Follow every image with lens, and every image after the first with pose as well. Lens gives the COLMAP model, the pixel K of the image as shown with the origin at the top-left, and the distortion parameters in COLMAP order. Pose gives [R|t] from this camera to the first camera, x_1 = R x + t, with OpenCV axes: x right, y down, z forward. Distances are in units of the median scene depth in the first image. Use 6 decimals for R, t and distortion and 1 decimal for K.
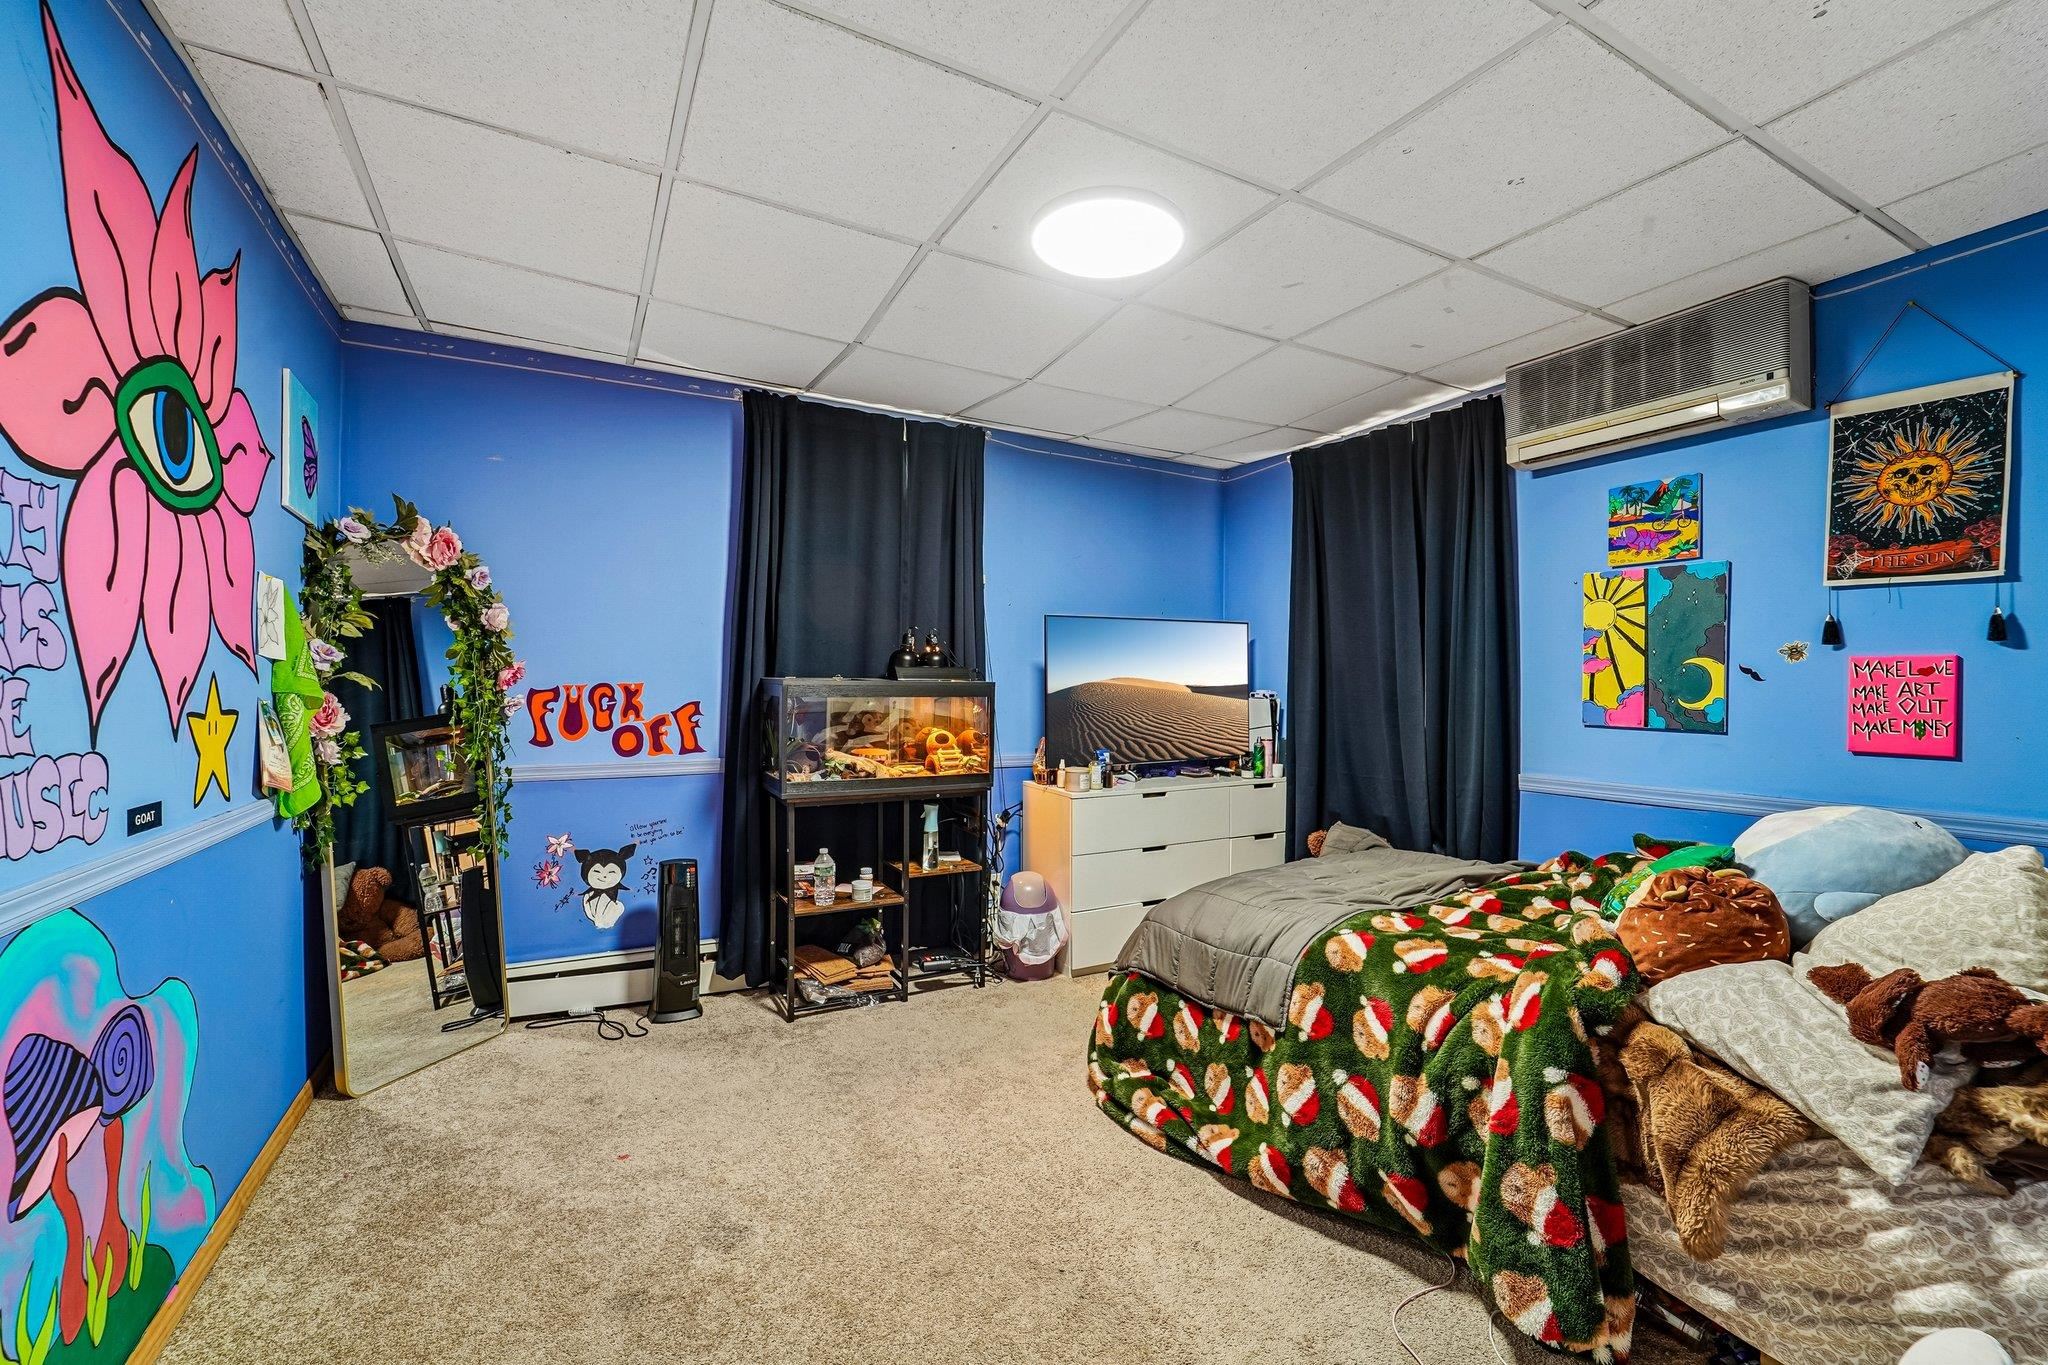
lens RADIAL K [[840.3, 0, 1017.3], [0, 840.3, 687.0], [0, 0, 1]] dist [-0.018788, 0.000292]
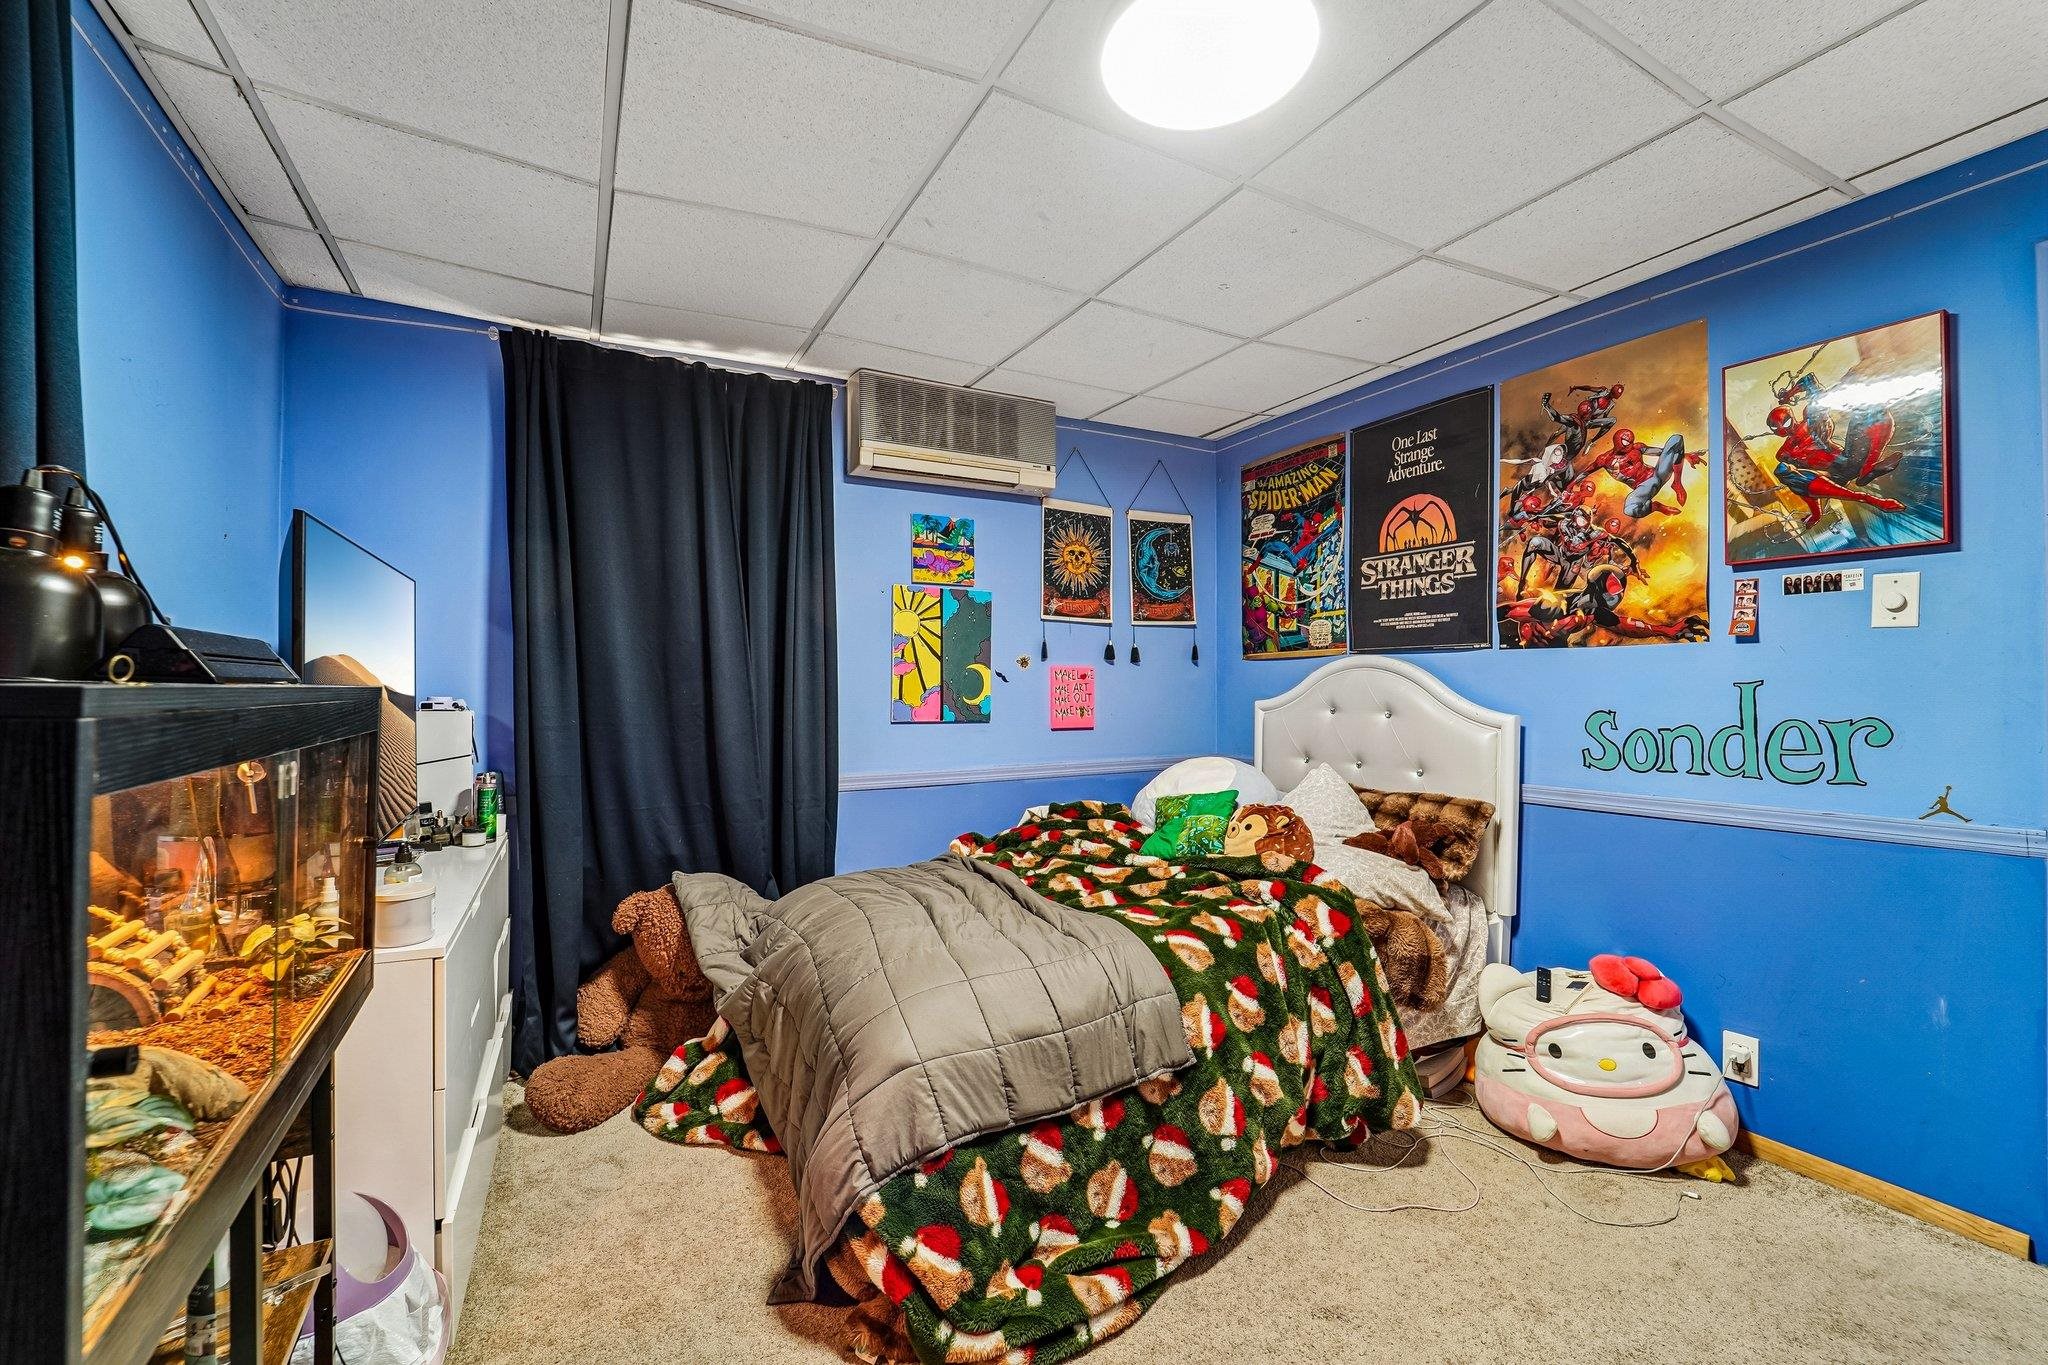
lens RADIAL K [[840.3, 0, 1018.2], [0, 840.3, 684.6], [0, 0, 1]] dist [-0.018788, 0.000292]
pose [[-0.003955, -0.007246, 0.999966, -0.468715], [0.003538, 0.999967, 0.007260, -0.012589], [-0.999986, 0.003567, -0.003929, 0.922007]]
